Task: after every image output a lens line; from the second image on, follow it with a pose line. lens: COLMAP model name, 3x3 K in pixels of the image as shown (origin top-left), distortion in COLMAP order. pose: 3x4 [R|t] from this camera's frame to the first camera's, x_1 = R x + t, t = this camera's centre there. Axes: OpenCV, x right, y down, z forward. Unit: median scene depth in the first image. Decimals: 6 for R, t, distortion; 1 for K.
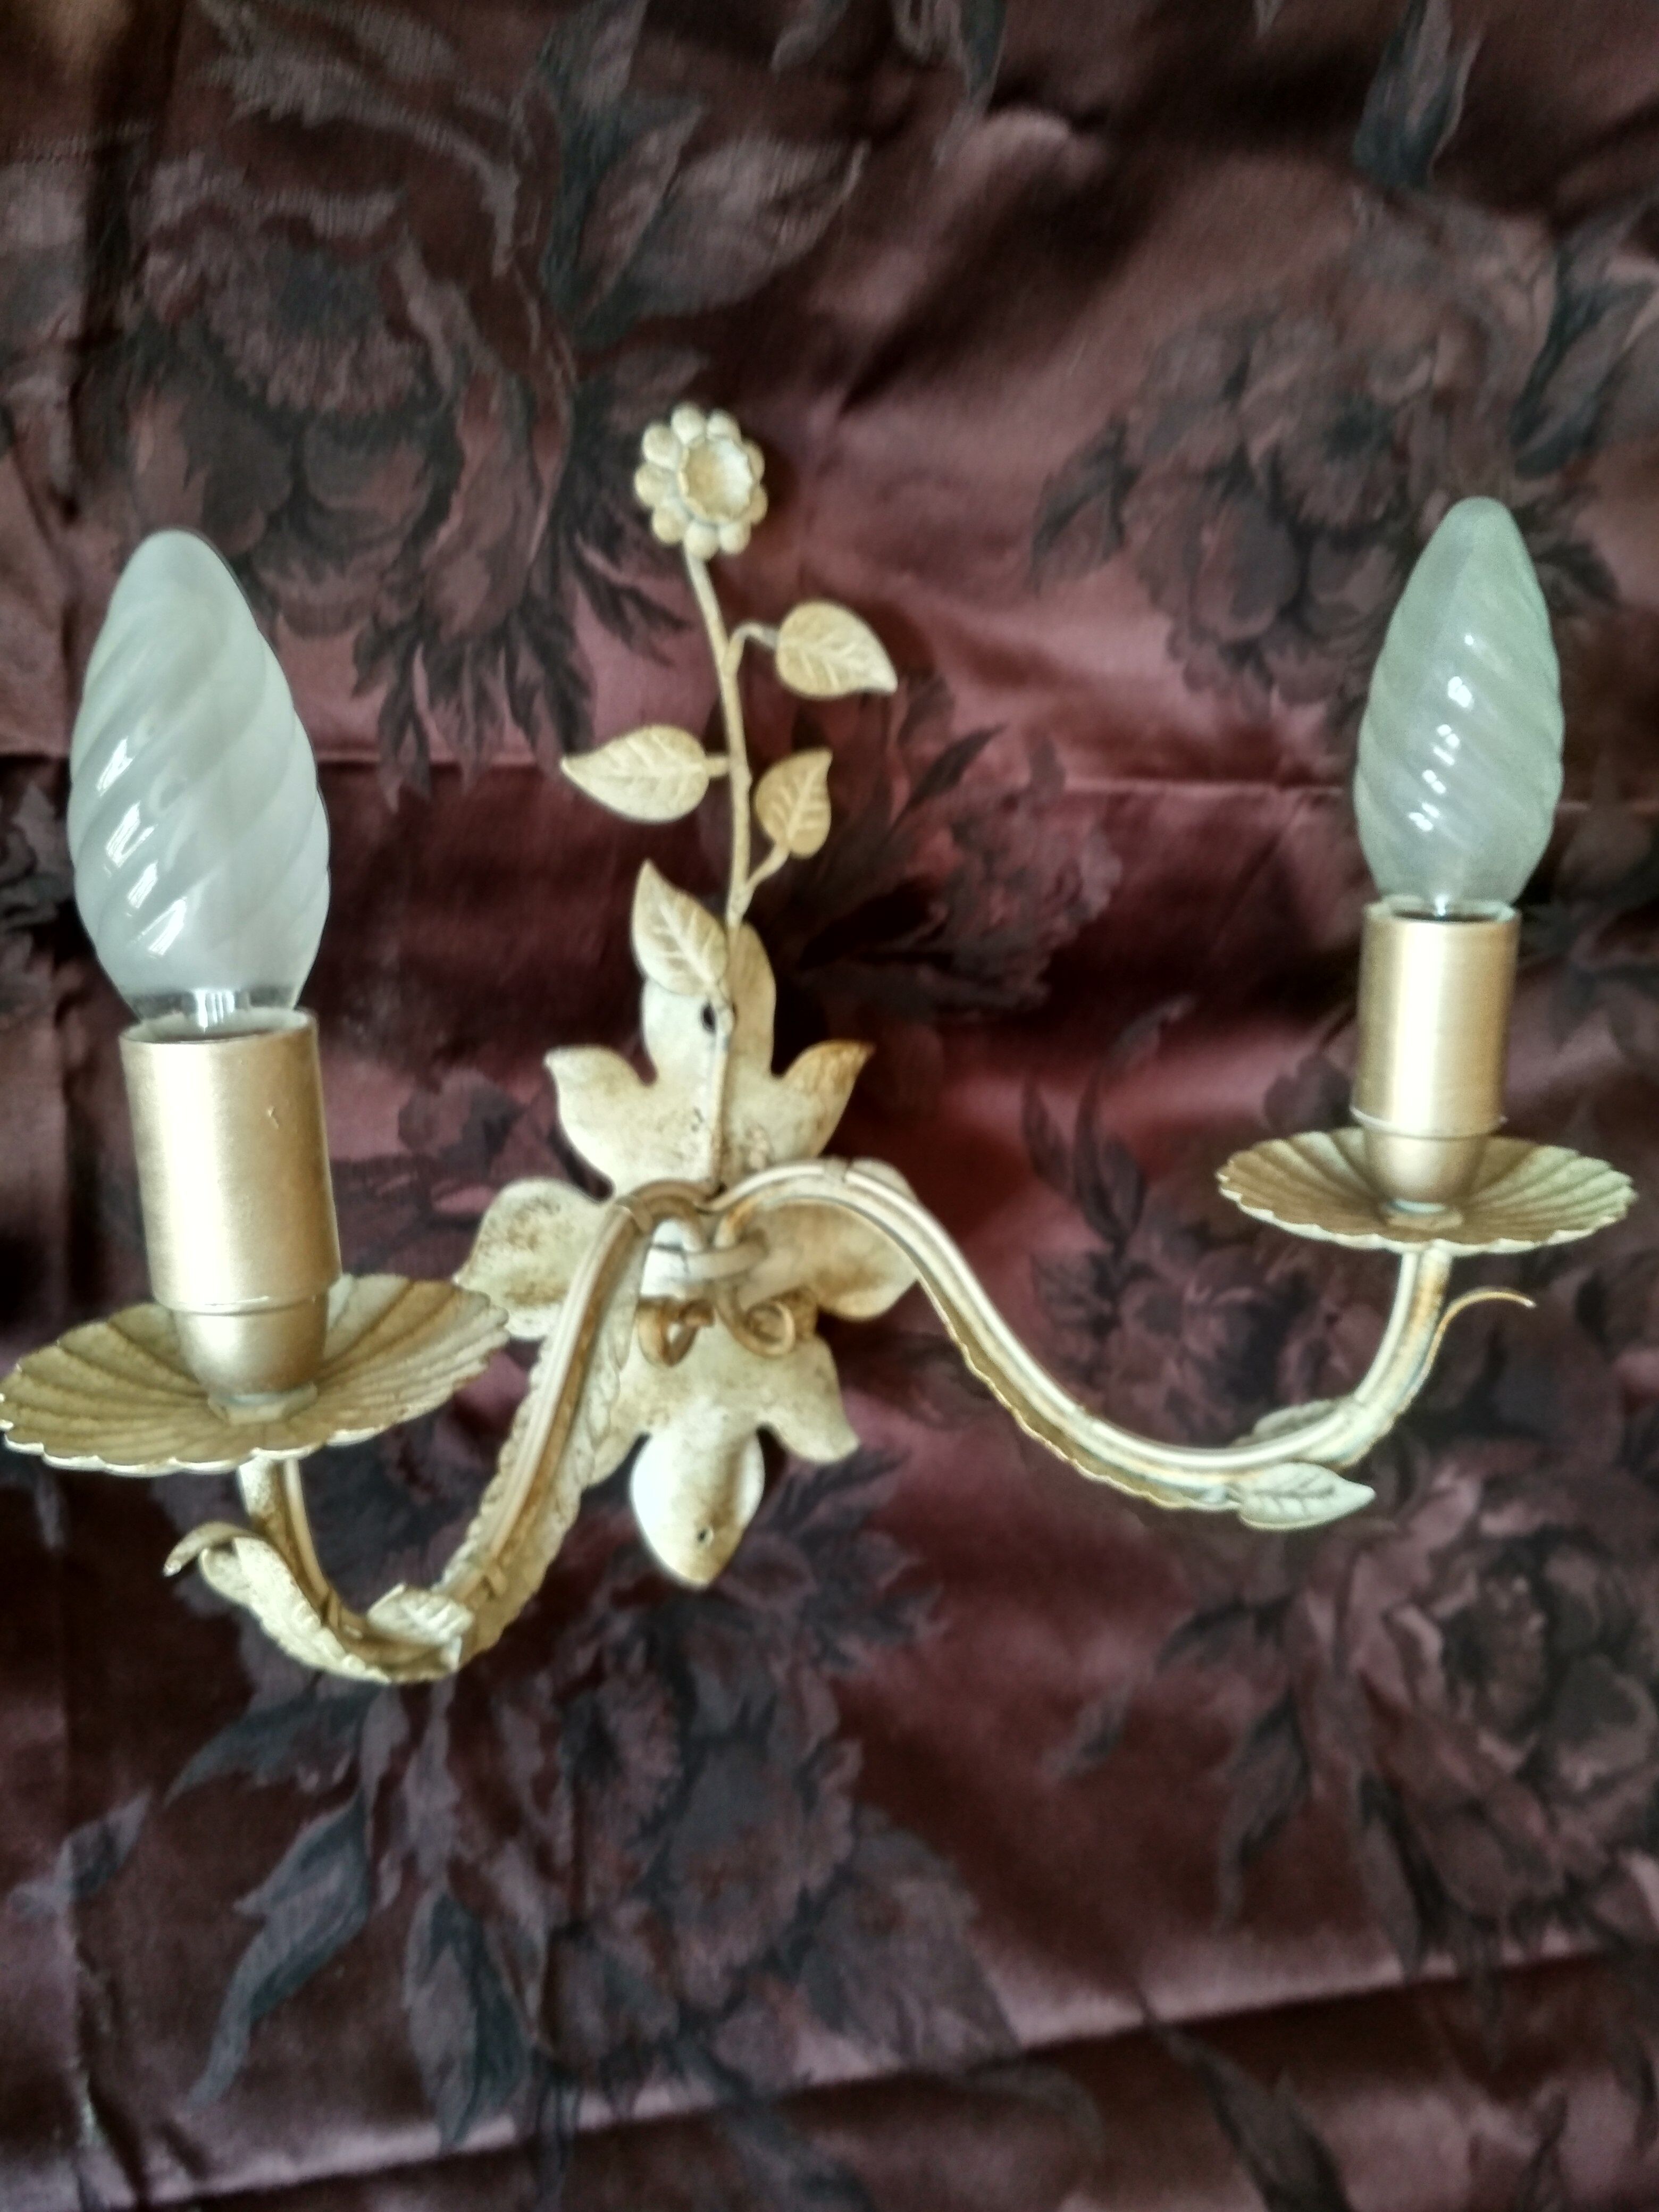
lens RADIAL K [[2016.5, 0, 820.0], [0, 2016.5, 1111.3], [0, 0, 1]] dist [0.119393, -0.327024]
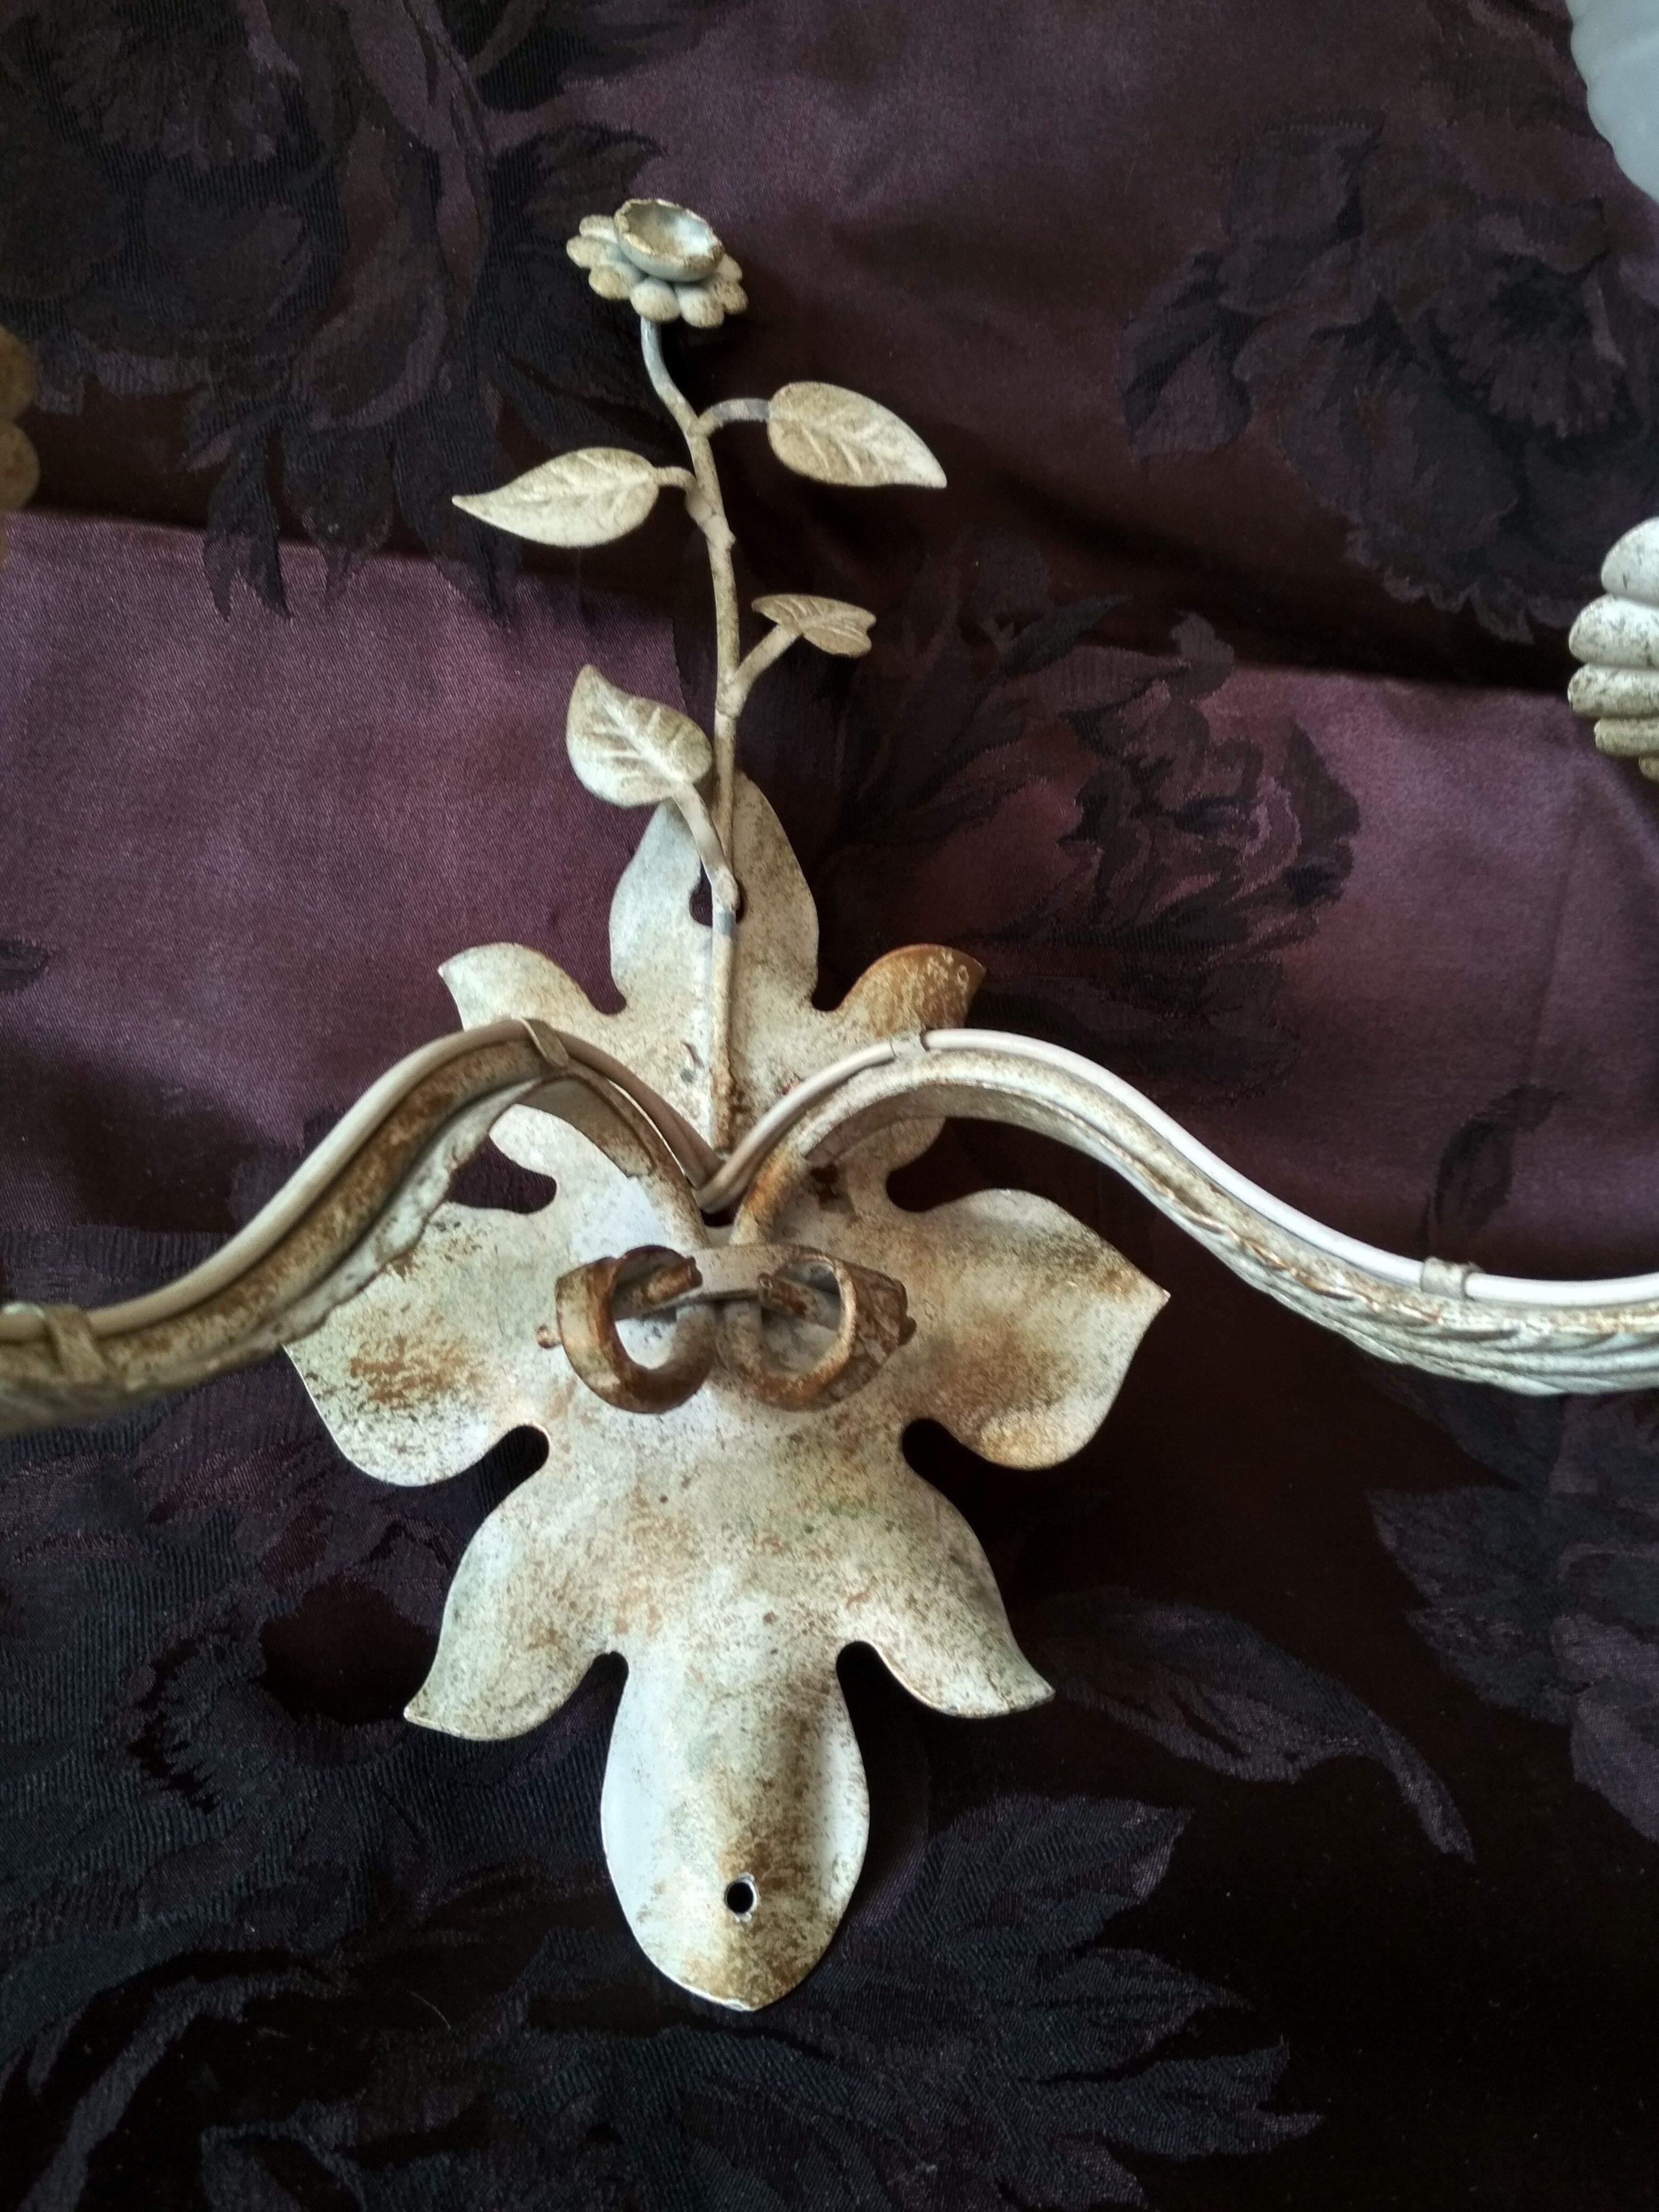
lens RADIAL K [[2051.4, 0, 837.8], [0, 2051.4, 1129.9], [0, 0, 1]] dist [0.145407, -0.426907]
pose [[0.982185, -0.144984, -0.119549, 0.052355], [0.031675, 0.754814, -0.655174, 0.424878], [0.185227, 0.639715, 0.745960, 0.576073]]
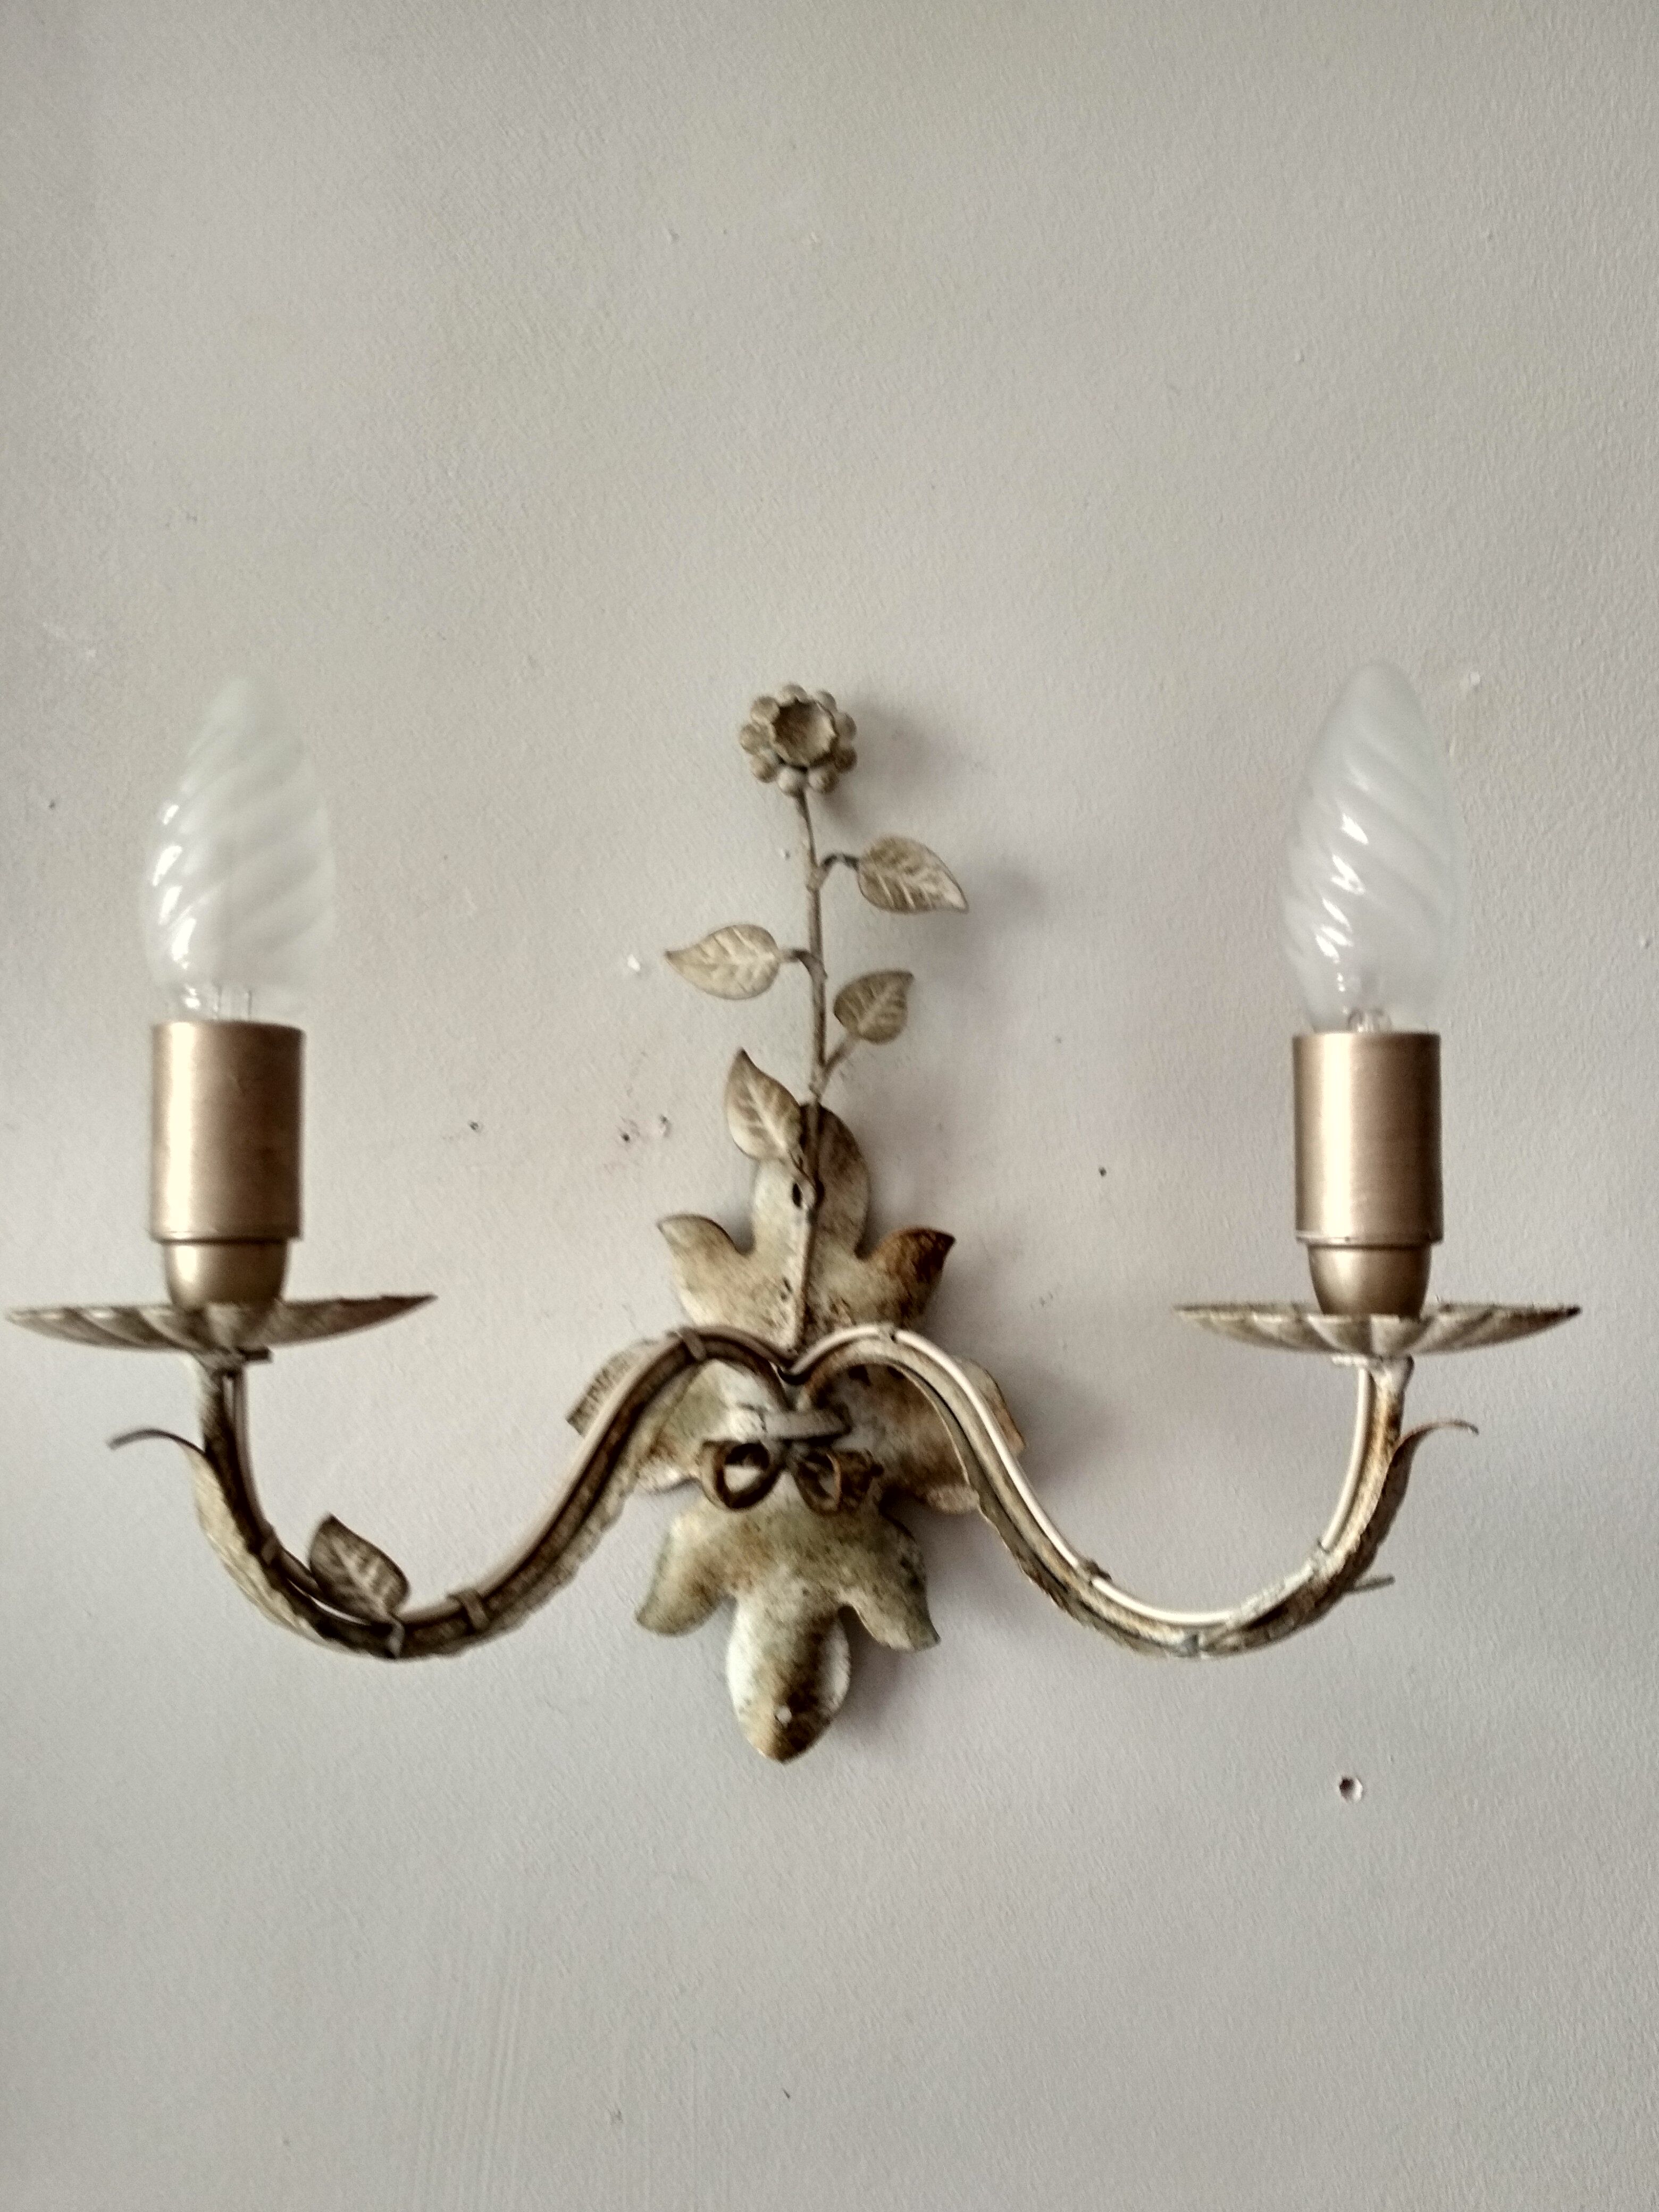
lens RADIAL K [[2016.5, 0, 820.0], [0, 2016.5, 1111.3], [0, 0, 1]] dist [0.119393, -0.327024]
pose [[0.938504, 0.003861, -0.345248, 0.343397], [-0.110922, 0.950303, -0.290897, 0.234685], [0.326967, 0.311303, 0.892291, -0.012694]]
